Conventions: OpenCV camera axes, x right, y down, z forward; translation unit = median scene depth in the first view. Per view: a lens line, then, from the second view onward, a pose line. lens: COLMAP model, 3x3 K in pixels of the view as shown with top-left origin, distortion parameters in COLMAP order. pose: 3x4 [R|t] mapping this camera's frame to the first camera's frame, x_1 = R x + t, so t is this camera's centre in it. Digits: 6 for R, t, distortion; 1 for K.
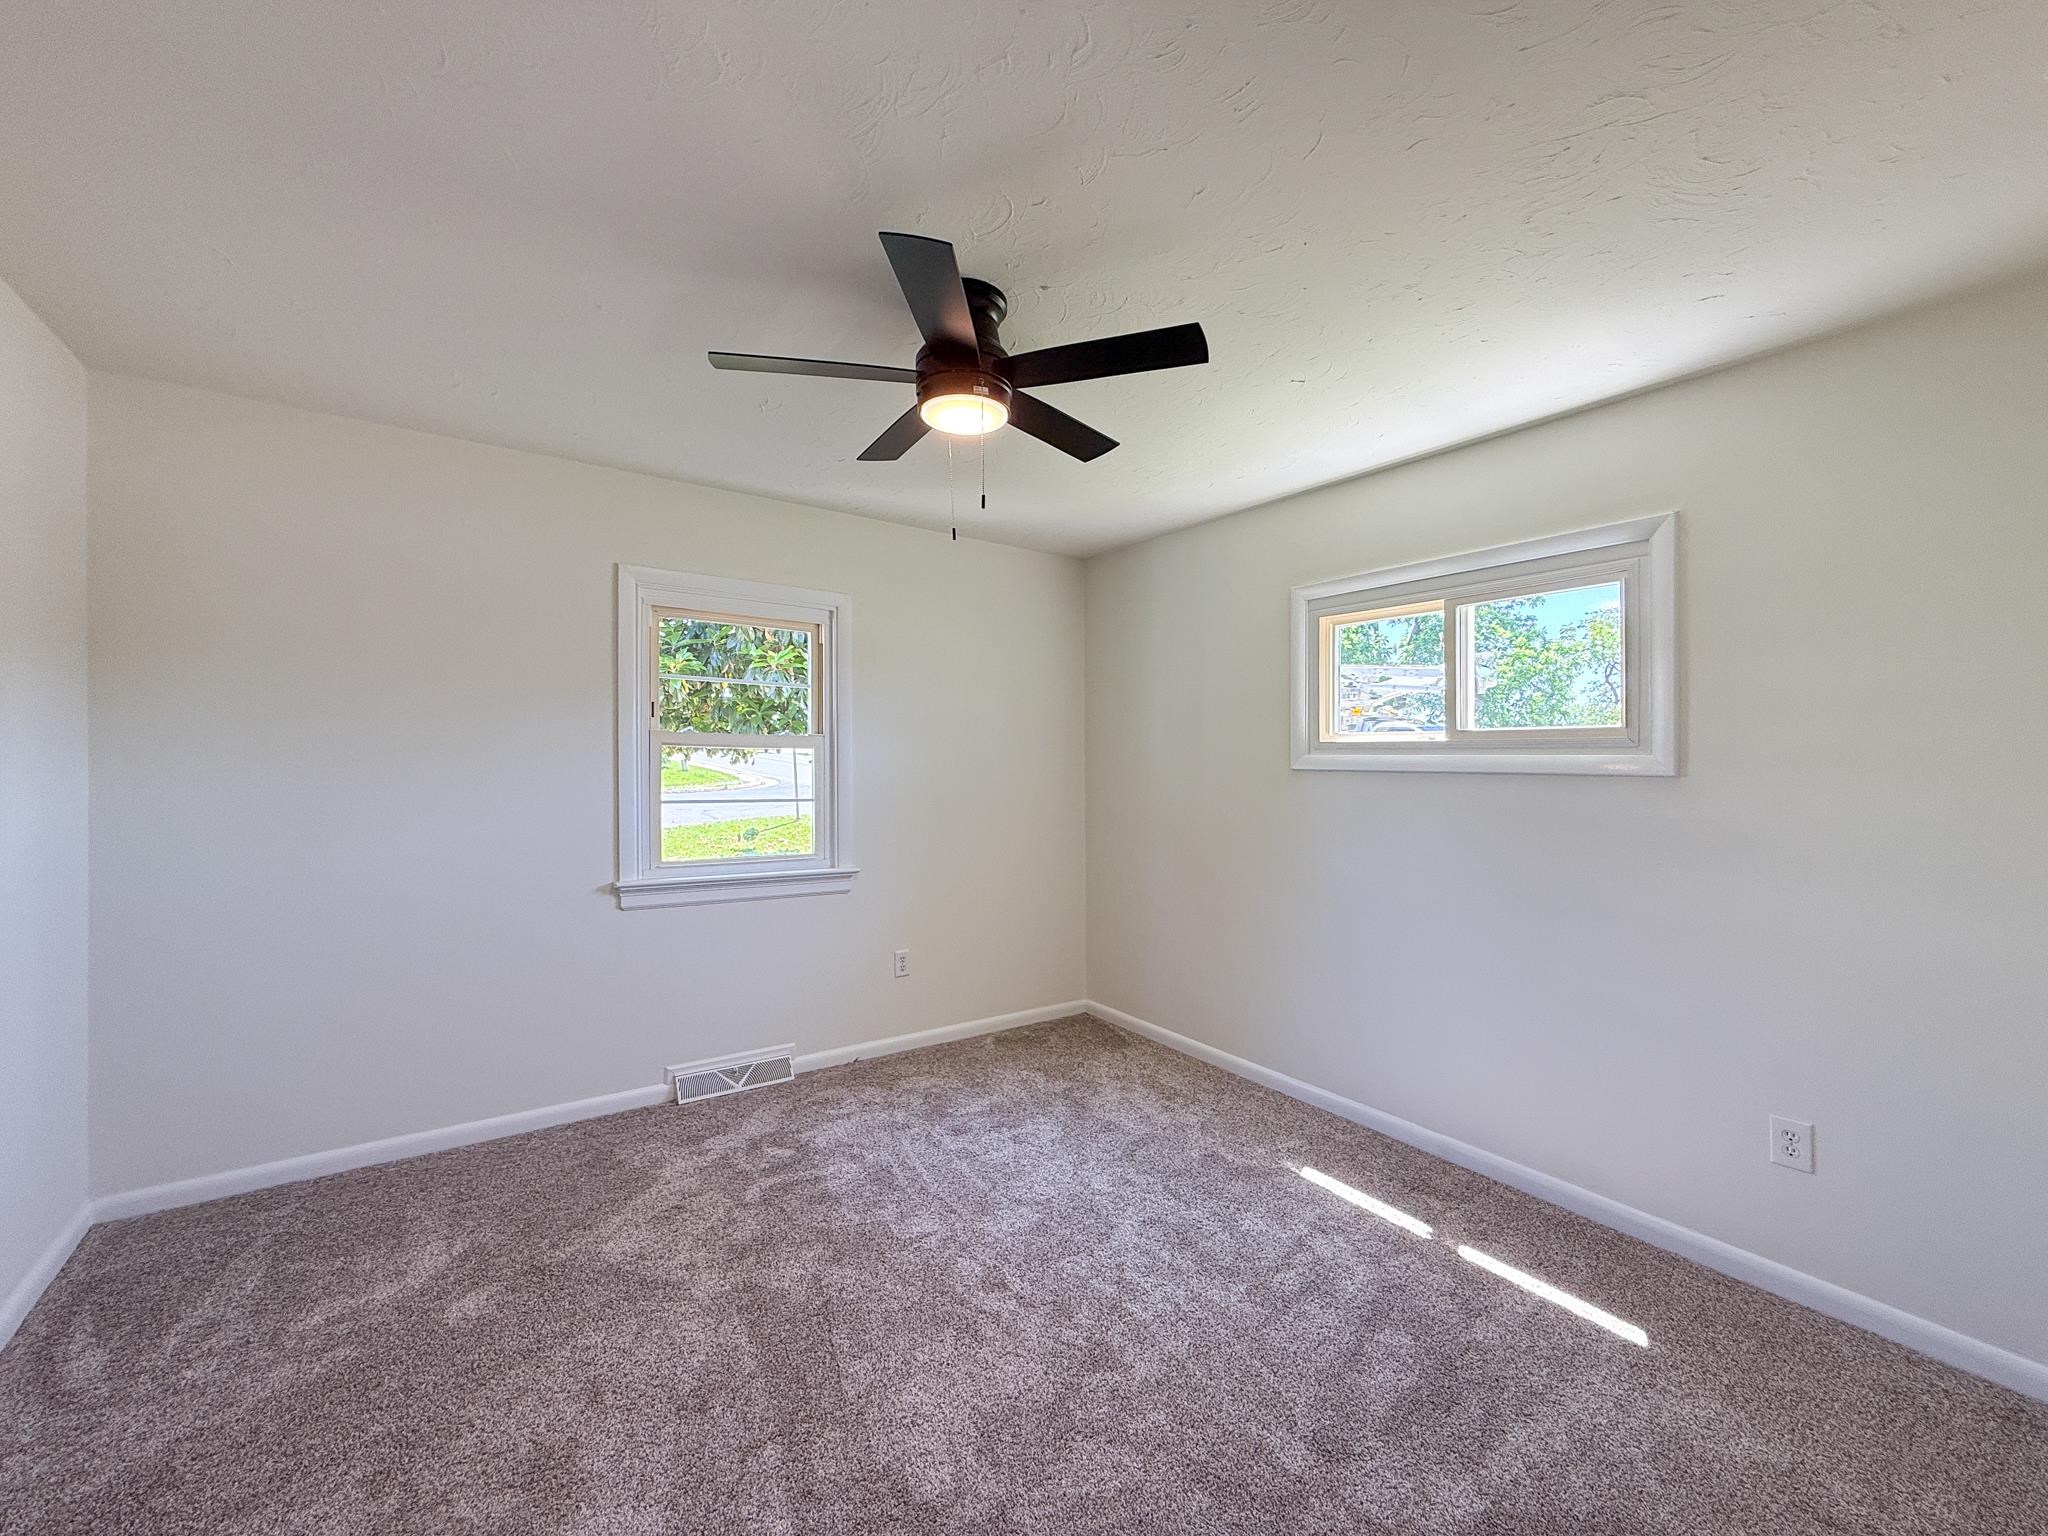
lens RADIAL K [[816.1, 0, 1024.0], [0, 816.1, 768.0], [0, 0, 1]] dist [0.001317, 0.000096]
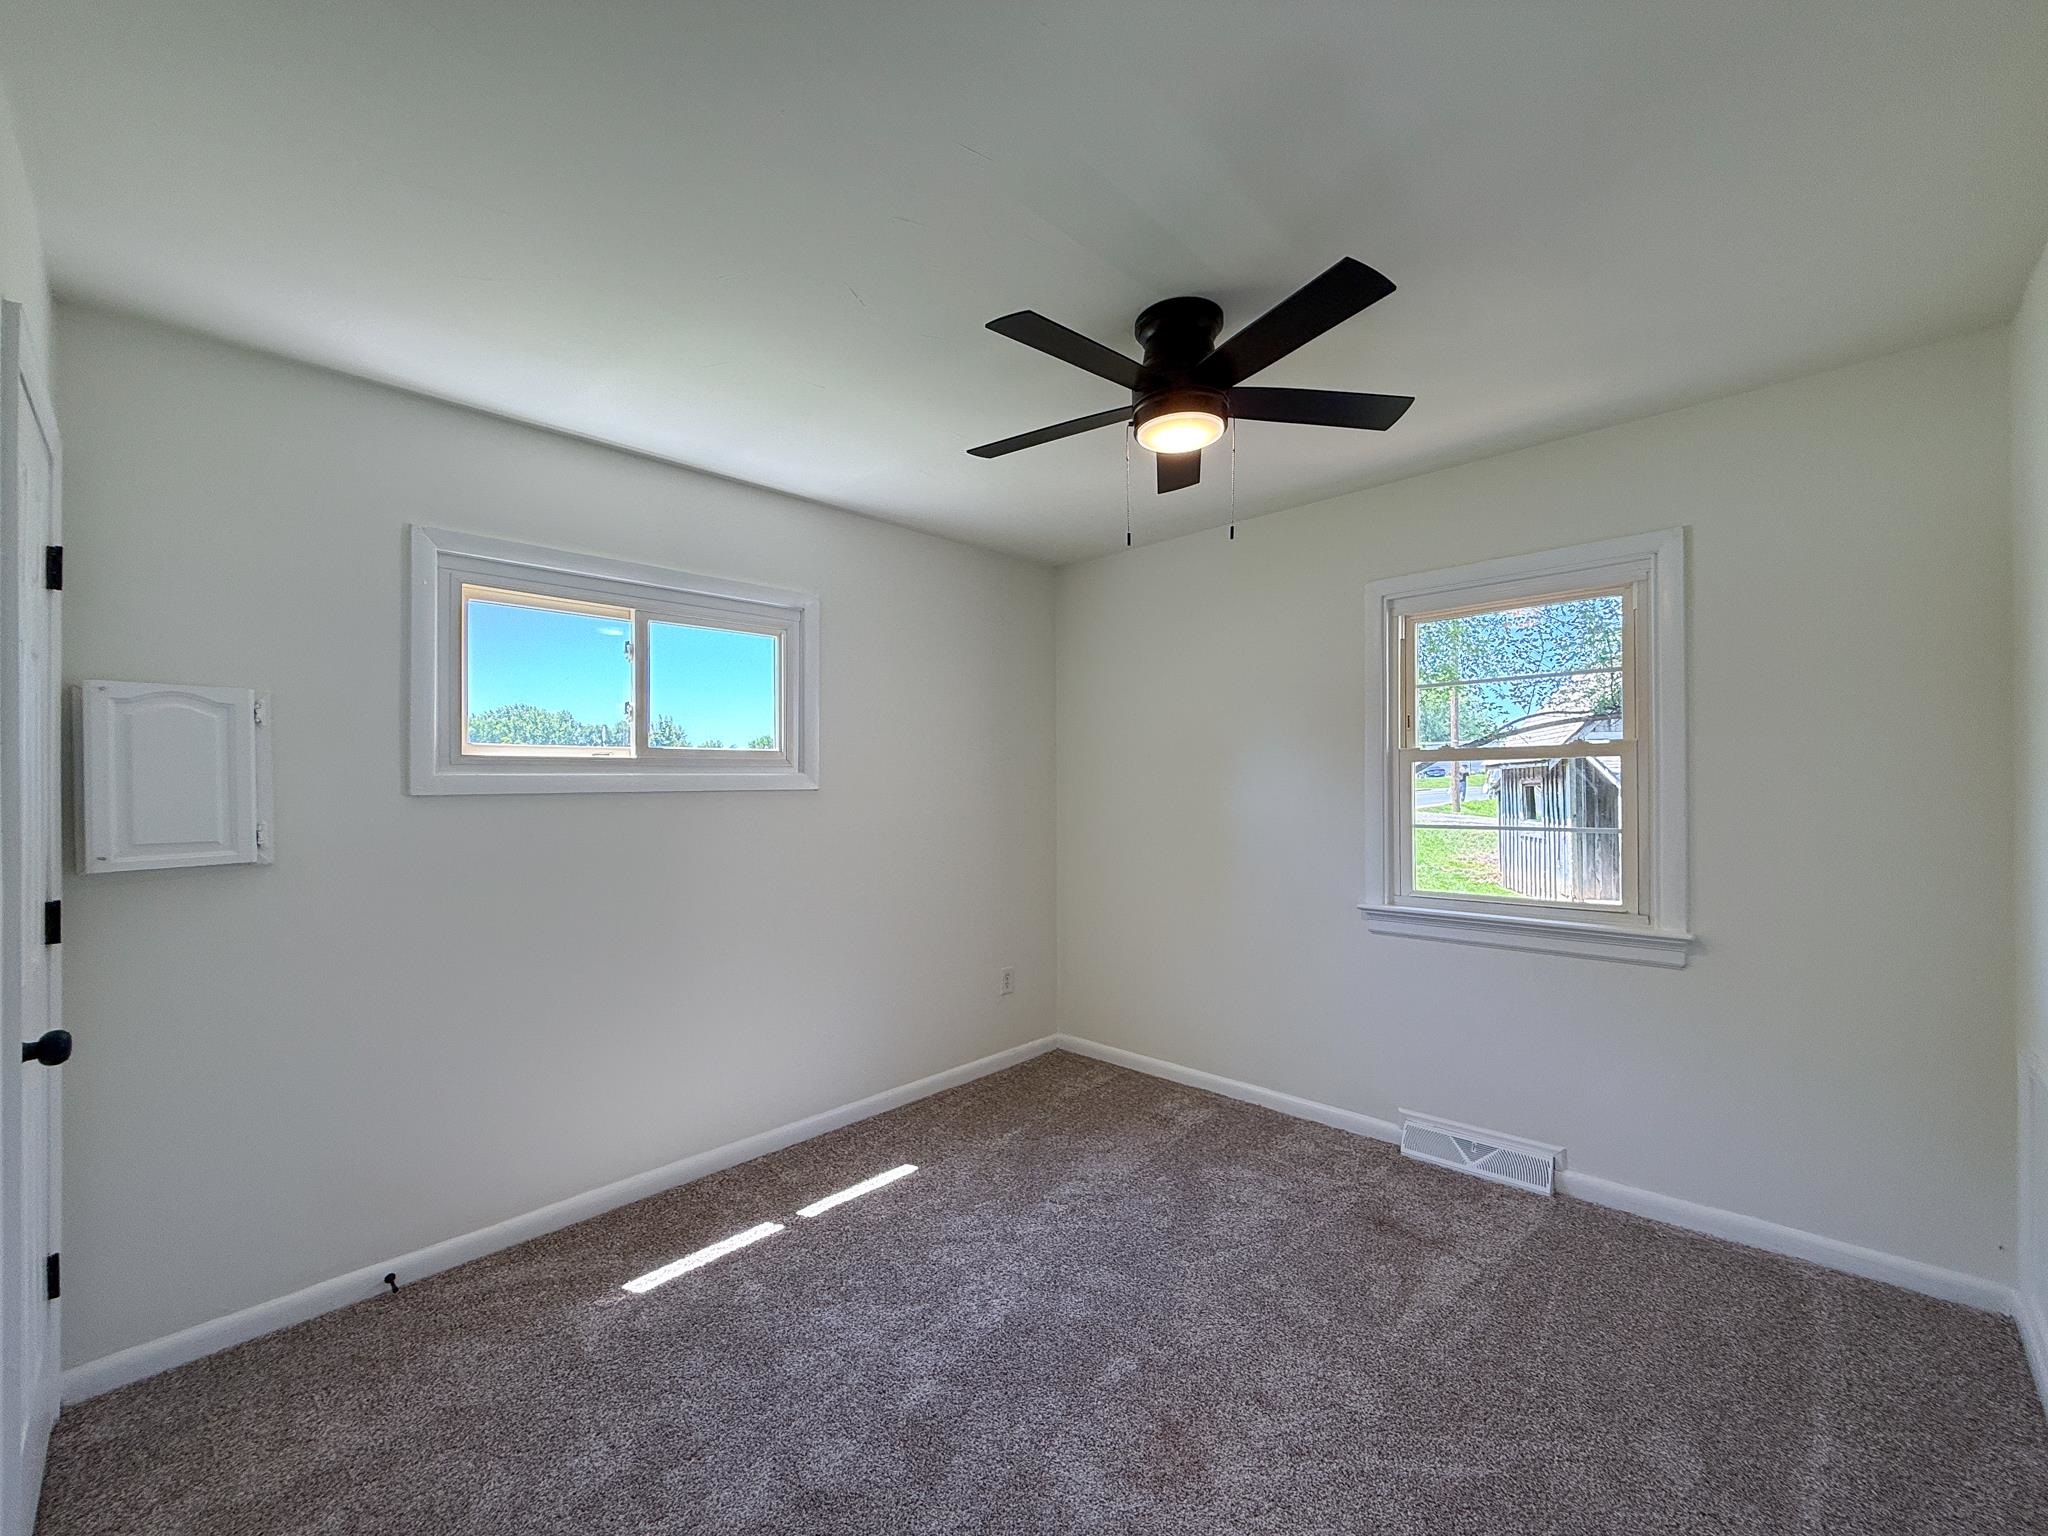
lens RADIAL K [[816.1, 0, 1024.0], [0, 816.1, 768.0], [0, 0, 1]] dist [0.001317, 0.000096]
pose [[-0.184590, 0.004434, 0.982806, -0.528113], [0.019088, 0.999817, -0.000926, -0.011816], [-0.982630, 0.018589, -0.184641, 0.766288]]
